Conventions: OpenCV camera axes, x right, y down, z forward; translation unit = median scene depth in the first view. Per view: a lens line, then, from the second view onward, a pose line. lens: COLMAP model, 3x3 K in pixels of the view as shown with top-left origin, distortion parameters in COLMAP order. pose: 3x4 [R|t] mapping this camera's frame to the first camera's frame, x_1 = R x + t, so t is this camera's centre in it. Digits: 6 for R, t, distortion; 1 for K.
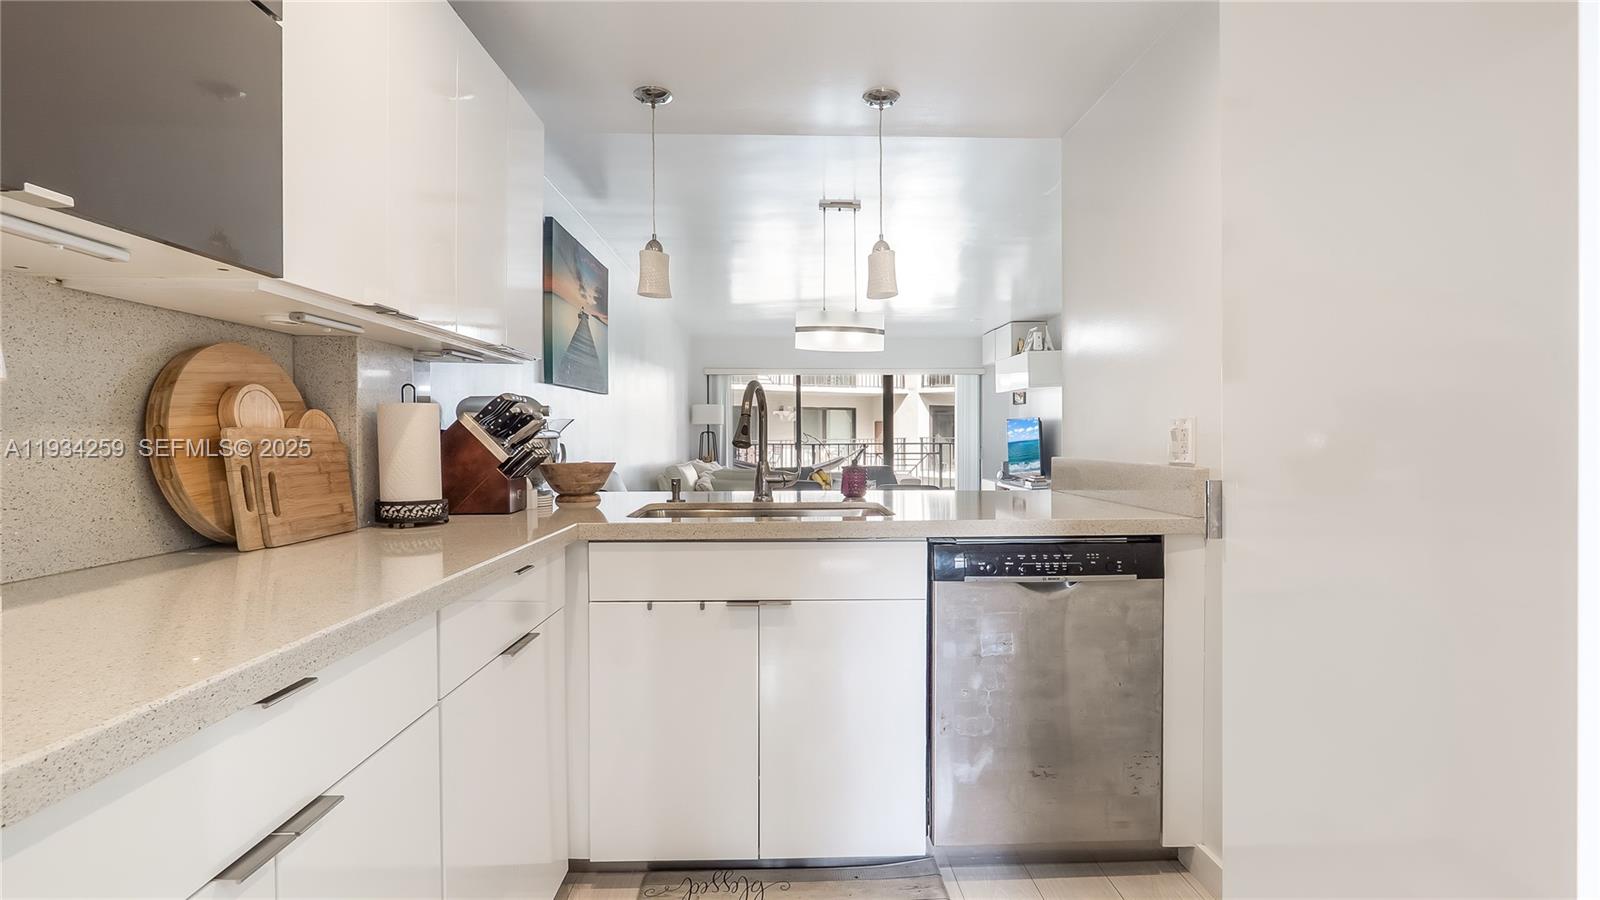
lens RADIAL K [[740.8, 0, 805.7], [0, 740.8, 442.6], [0, 0, 1]] dist [-0.002322, -0.000629]
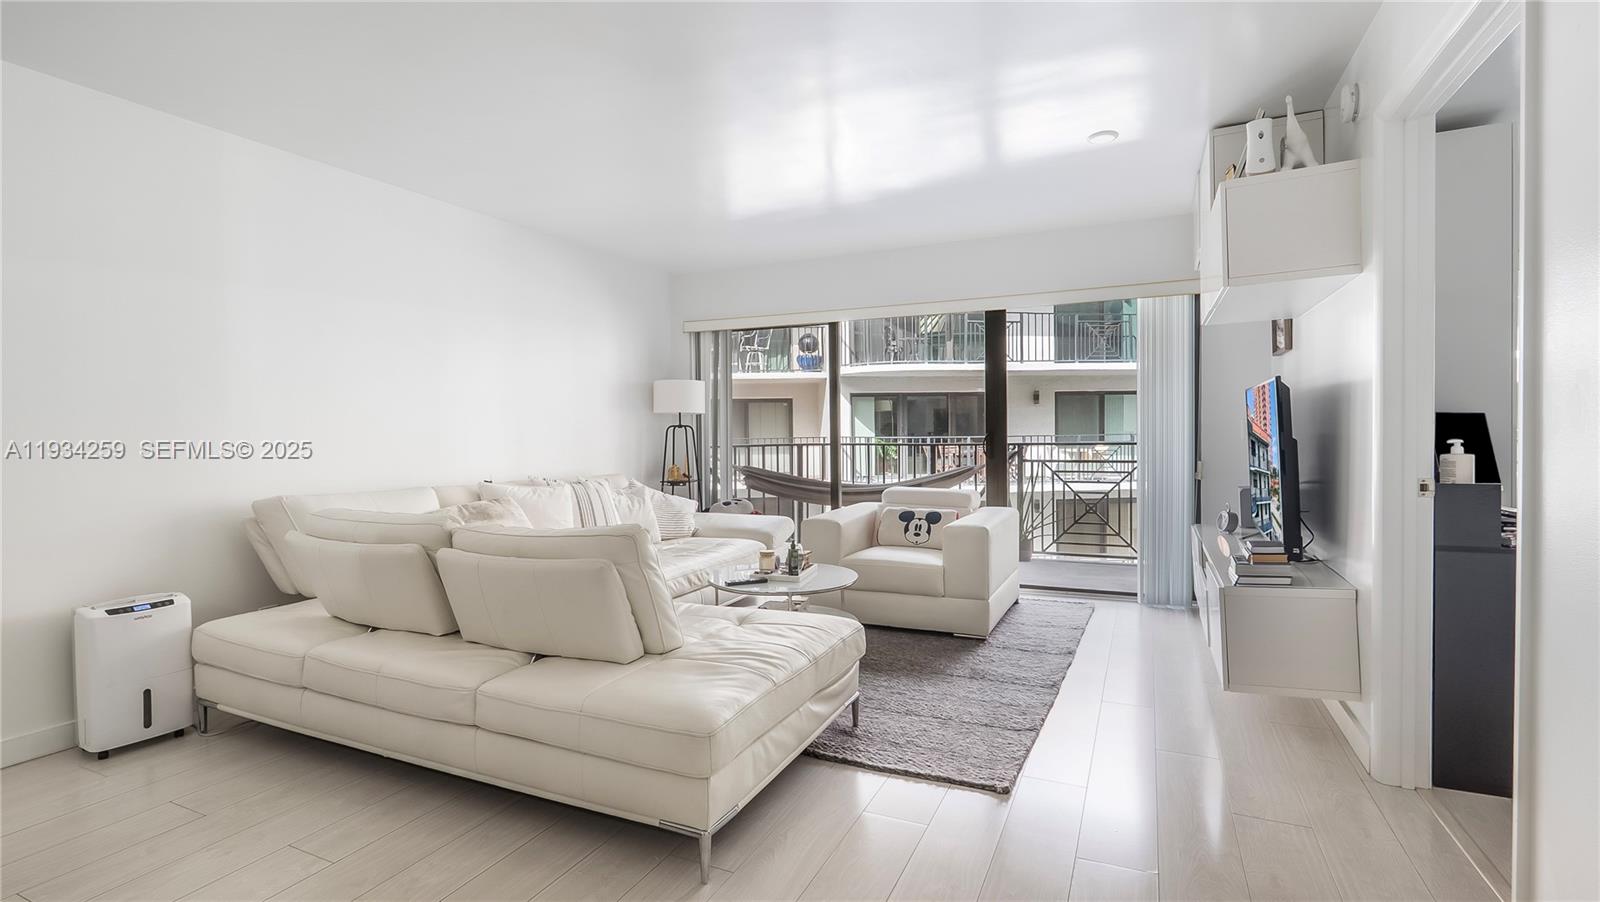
lens RADIAL K [[740.8, 0, 805.7], [0, 740.8, 443.6], [0, 0, 1]] dist [-0.002322, -0.000629]
pose [[0.893680, 0.003421, -0.448692, 0.231820], [0.000315, 0.999966, 0.008252, -0.004001], [0.448705, -0.007515, 0.893648, 0.501350]]
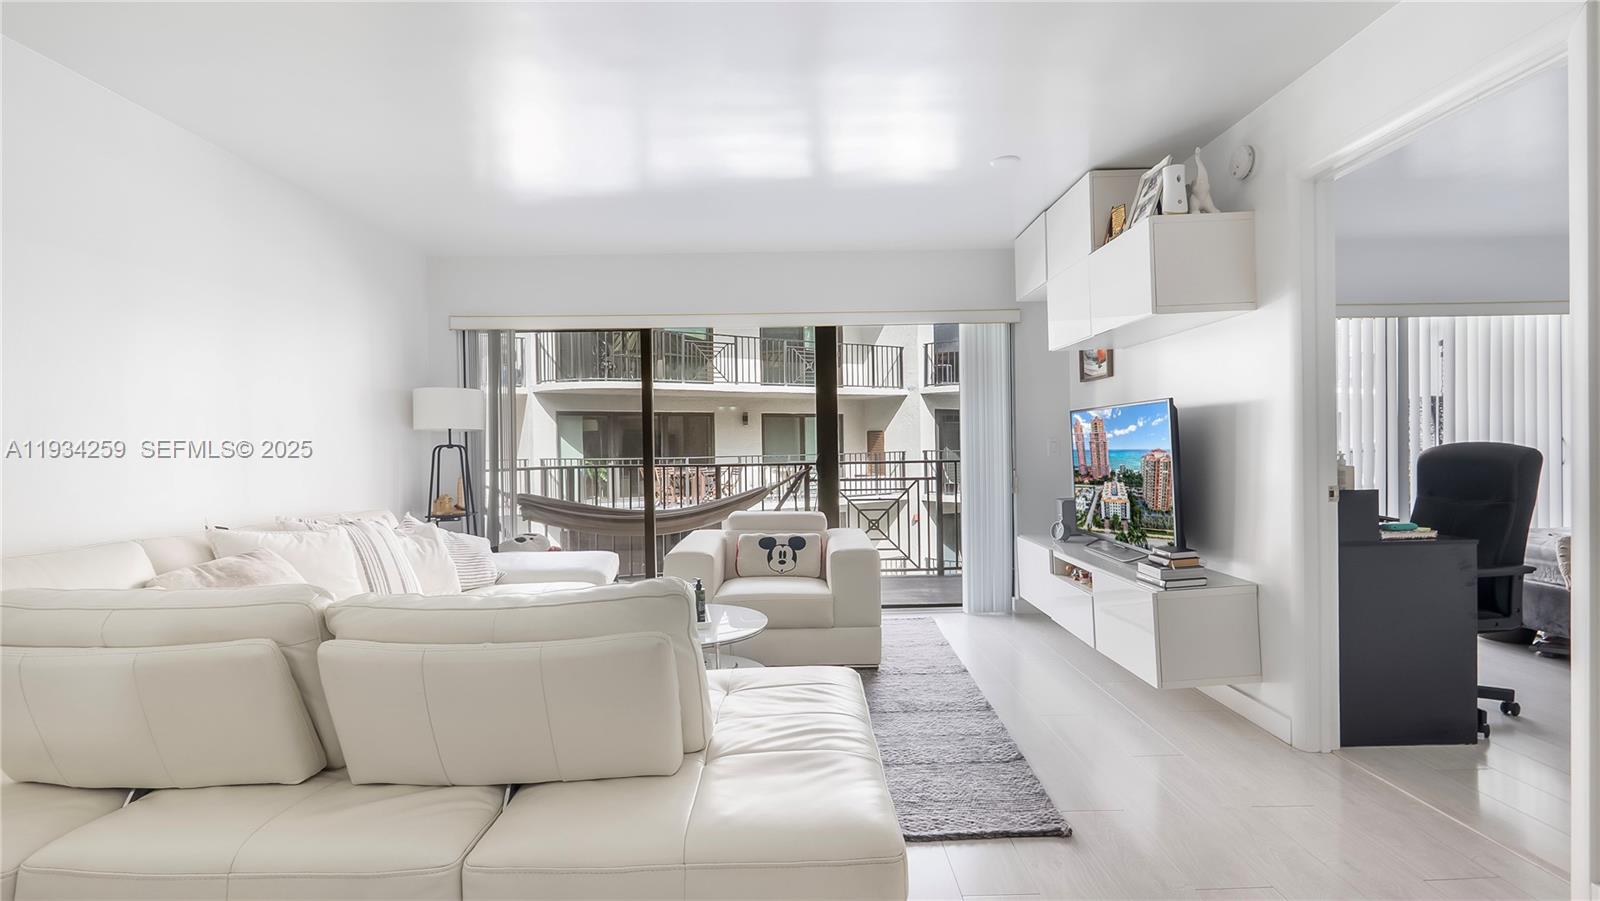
lens RADIAL K [[742.6, 0, 807.6], [0, 742.6, 453.7], [0, 0, 1]] dist [-0.001905, 0.000068]
pose [[0.999779, -0.009829, -0.018598, 0.111958], [0.009742, 0.999941, -0.004737, -0.003710], [0.018643, 0.004554, 0.999816, 0.517434]]
